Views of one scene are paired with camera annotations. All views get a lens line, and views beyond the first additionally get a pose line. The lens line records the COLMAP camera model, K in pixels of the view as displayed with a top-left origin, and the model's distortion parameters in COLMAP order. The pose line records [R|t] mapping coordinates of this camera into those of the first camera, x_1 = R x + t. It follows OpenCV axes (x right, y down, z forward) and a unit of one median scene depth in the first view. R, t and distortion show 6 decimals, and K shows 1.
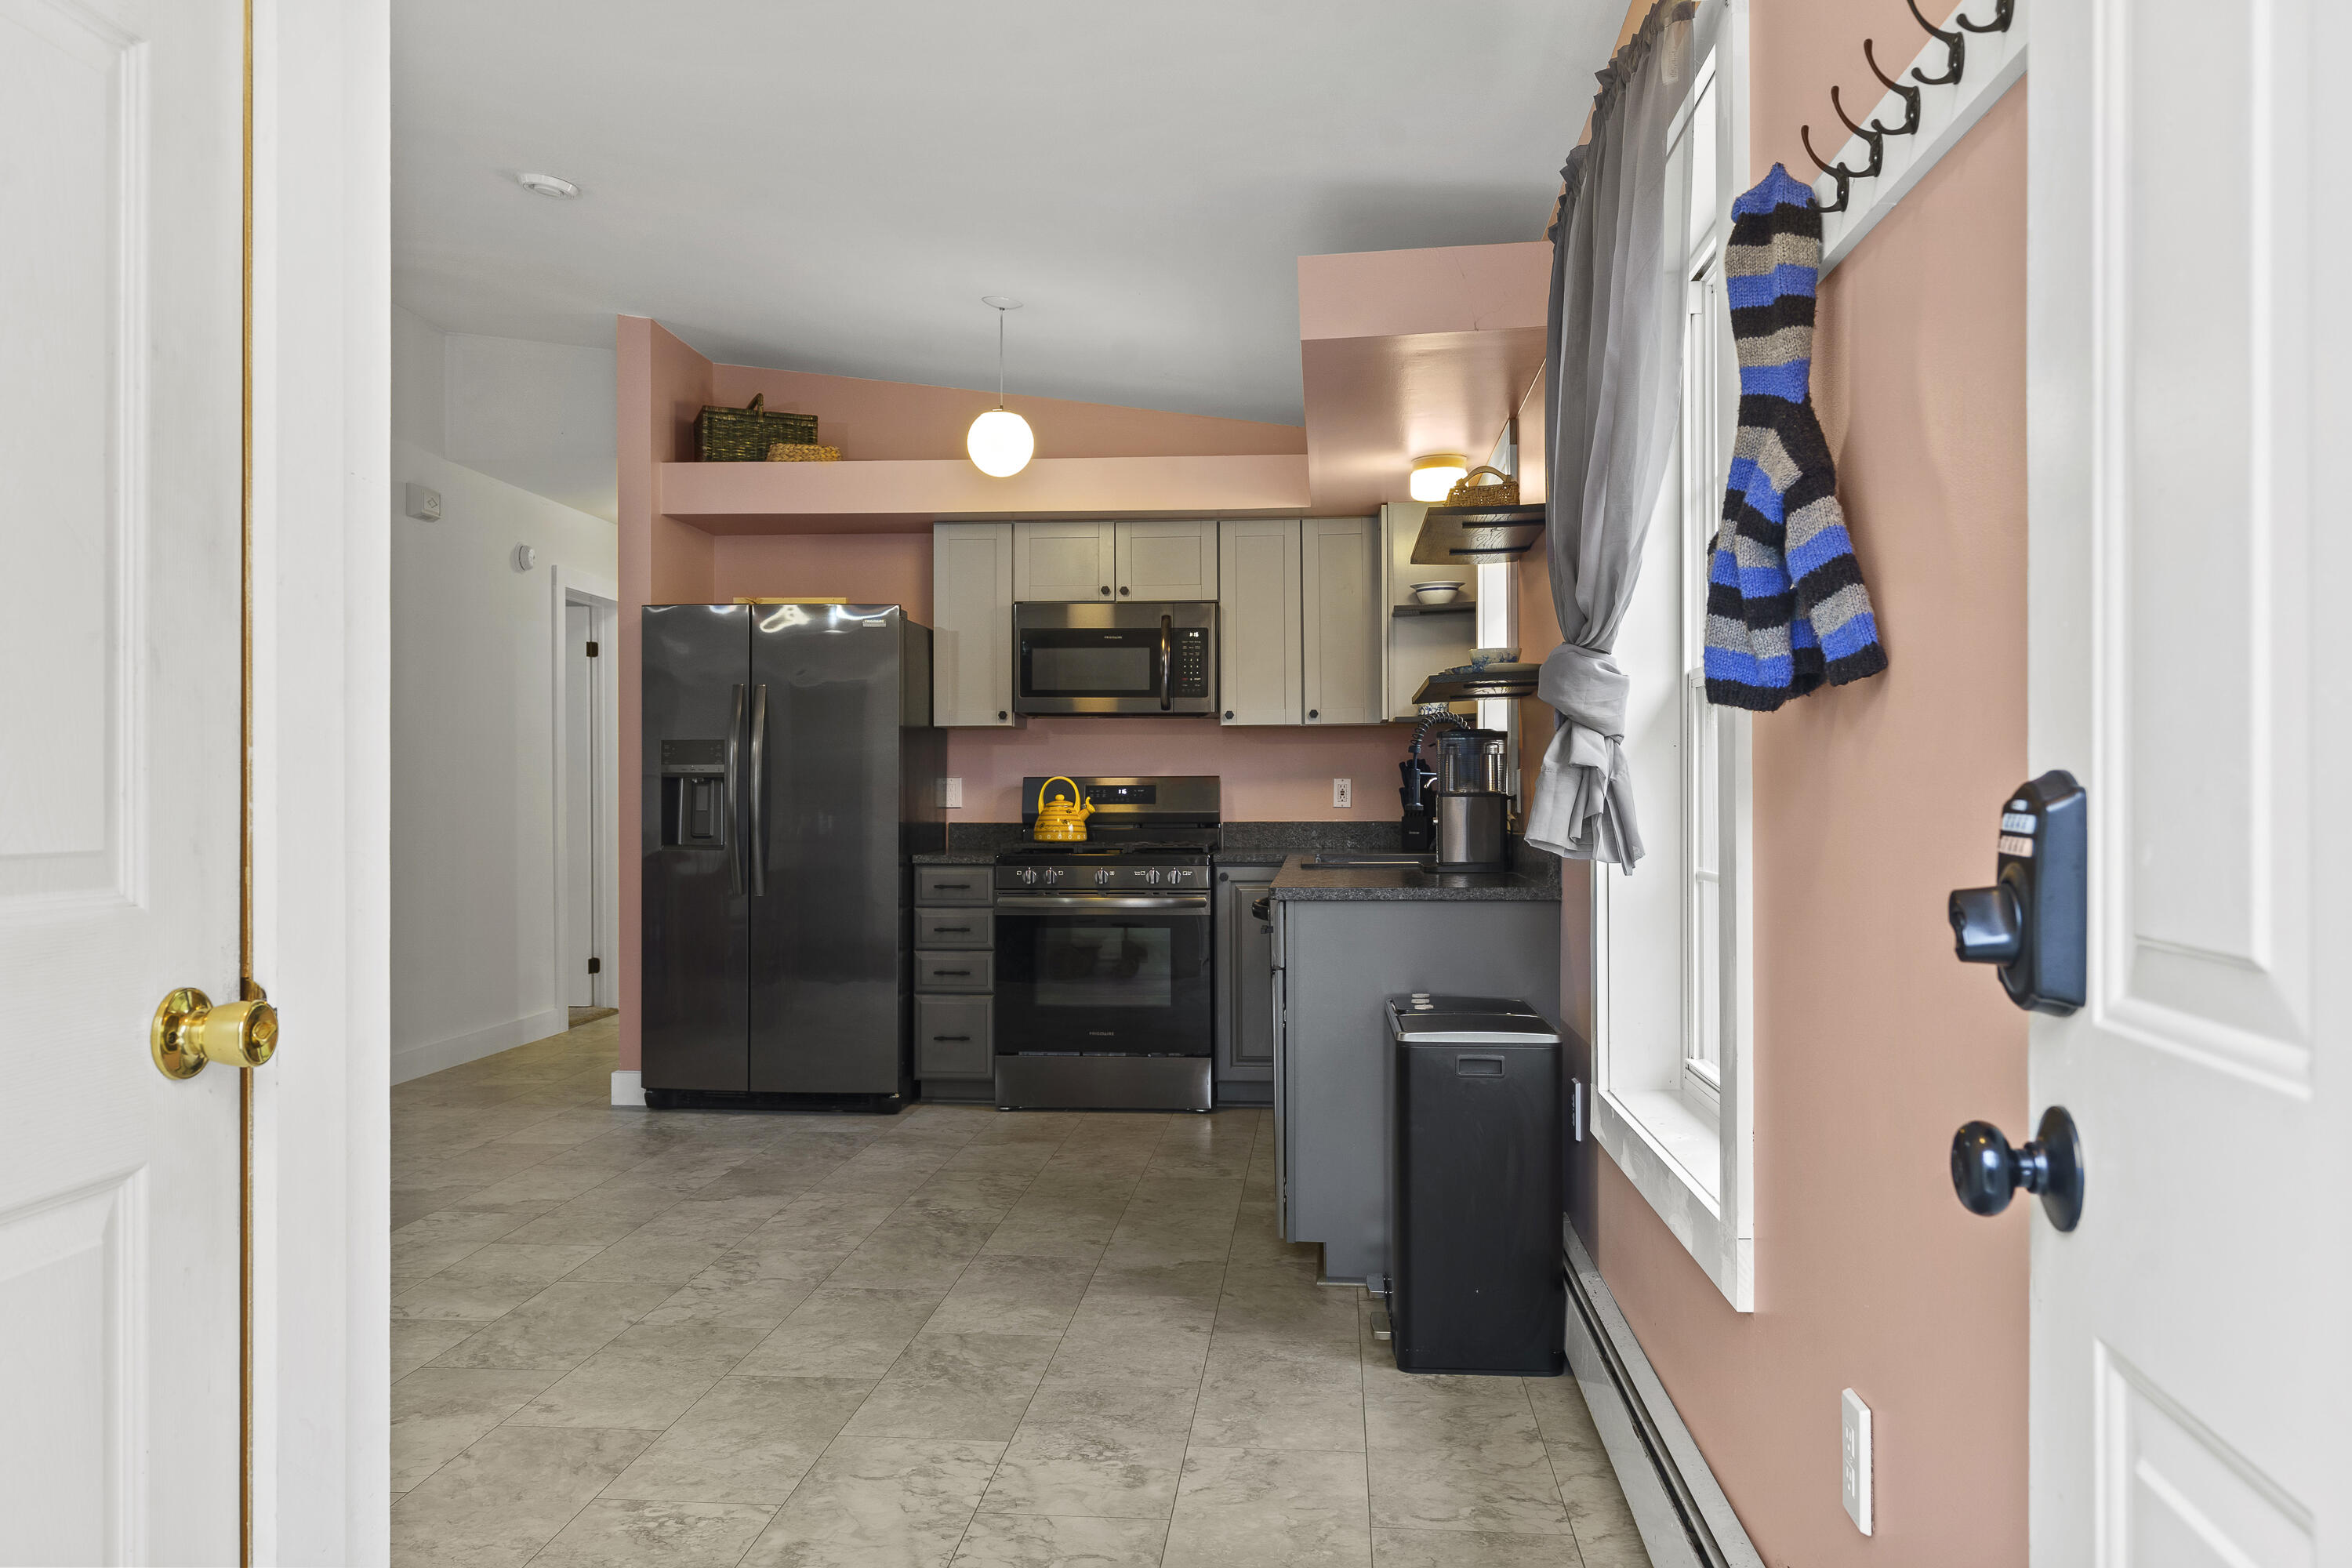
lens RADIAL K [[1718.2, 0, 1169.4], [0, 1718.2, 801.6], [0, 0, 1]] dist [0.005732, -0.002439]
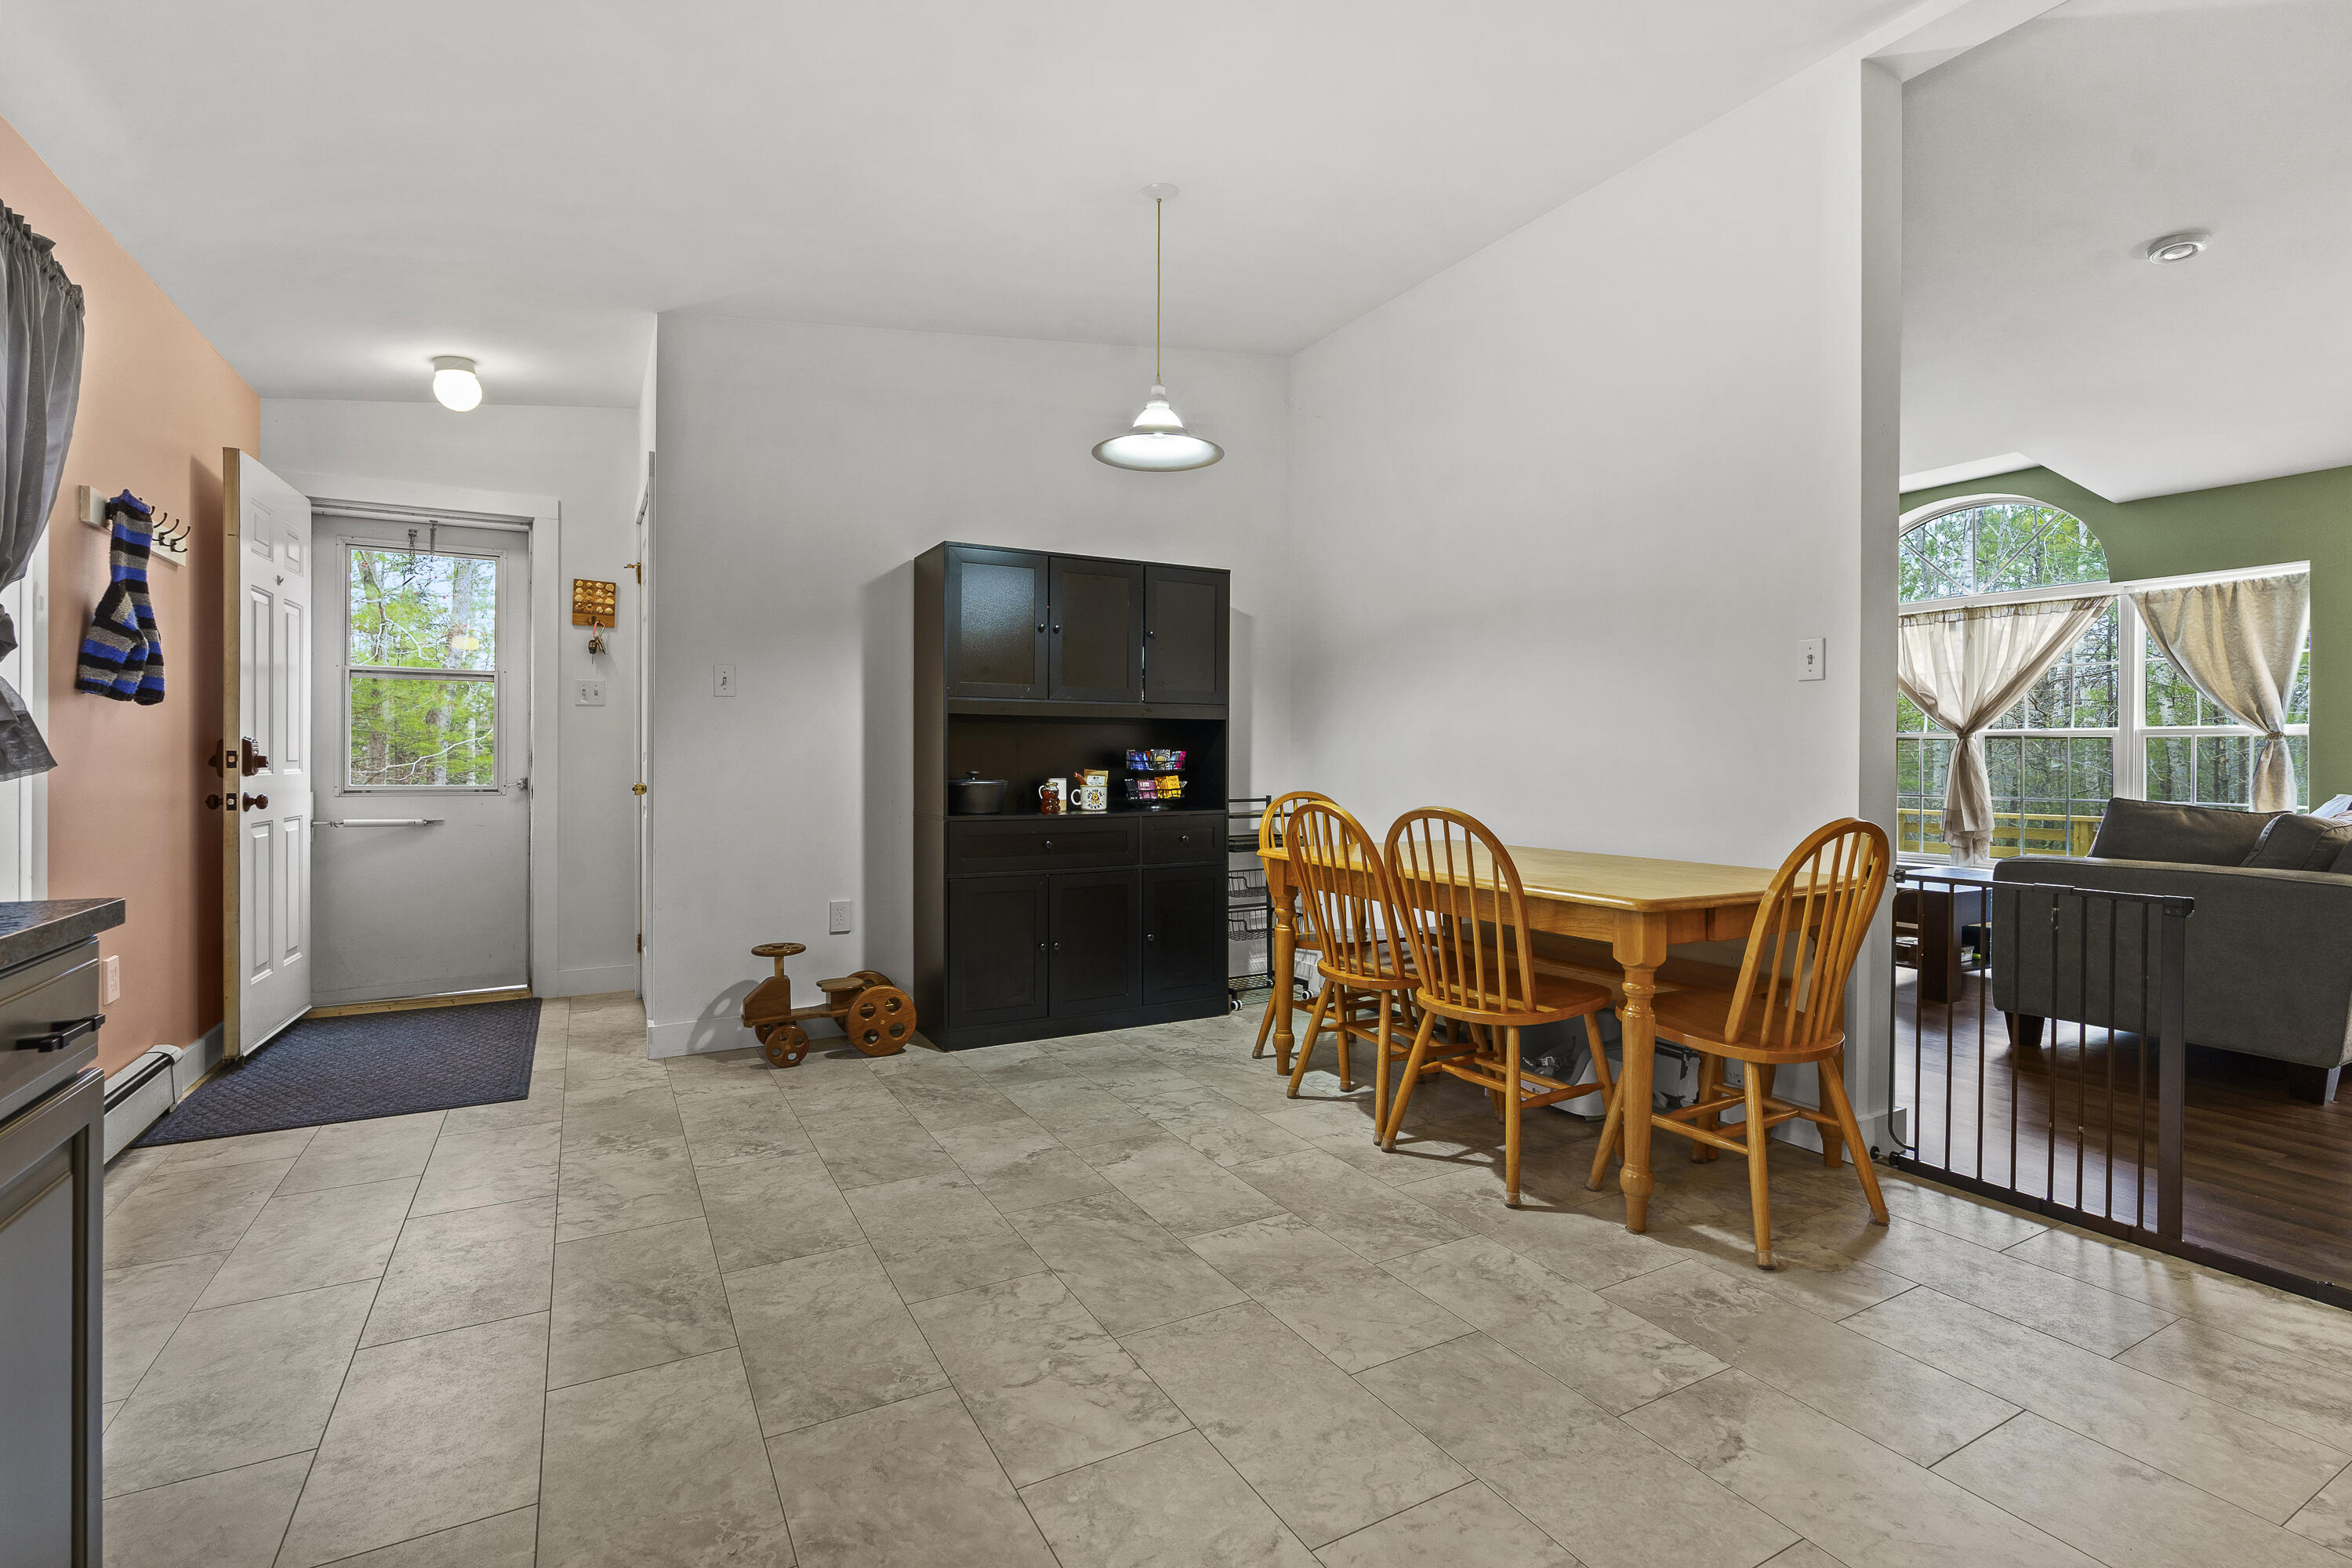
lens RADIAL K [[1072.1, 0, 1175.4], [0, 1072.1, 767.1], [0, 0, 1]] dist [-0.004506, 0.002080]
pose [[-0.829032, 0.003407, -0.559190, -0.015087], [-0.005090, 0.999894, 0.013640, 0.002787], [0.559178, 0.014154, -0.828927, 0.904288]]
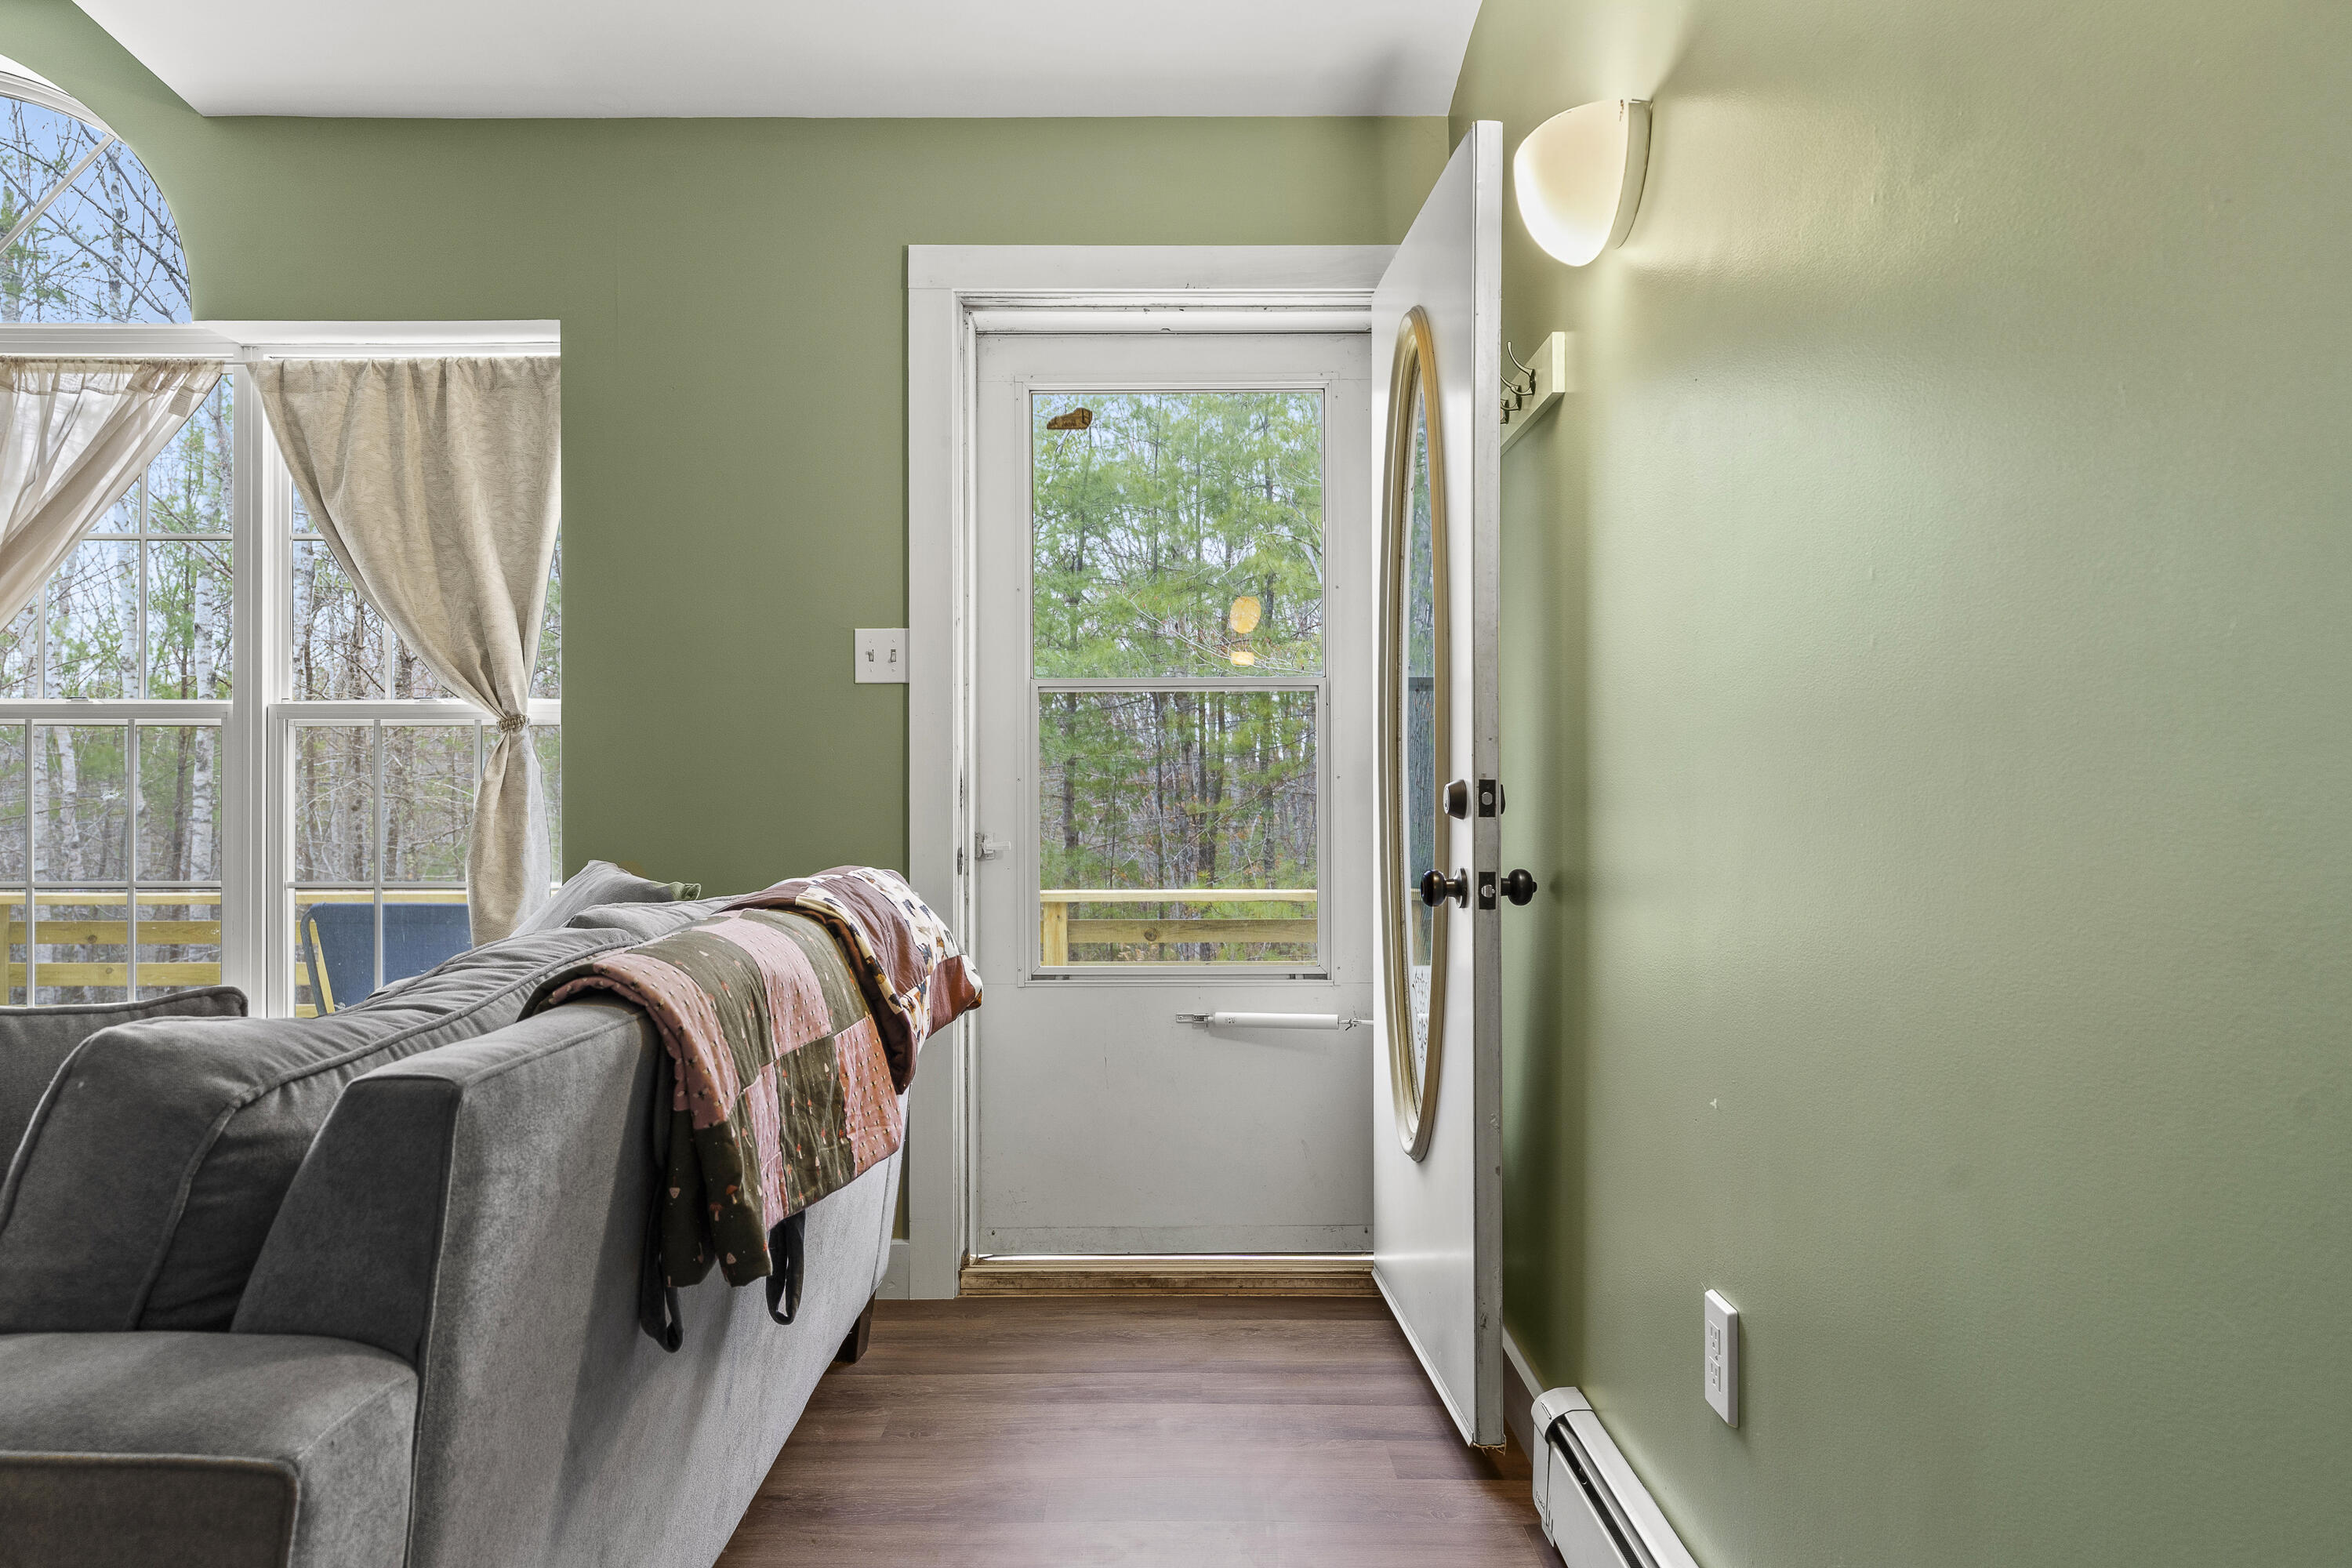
lens RADIAL K [[1586.4, 0, 1176.2], [0, 1586.4, 782.7], [0, 0, 1]] dist [-0.000902, 0.005740]
pose [[0.091845, -0.000323, -0.995773, -0.673201], [-0.005529, 0.999984, -0.000834, 0.004926], [0.995758, 0.005582, 0.091842, 0.864388]]
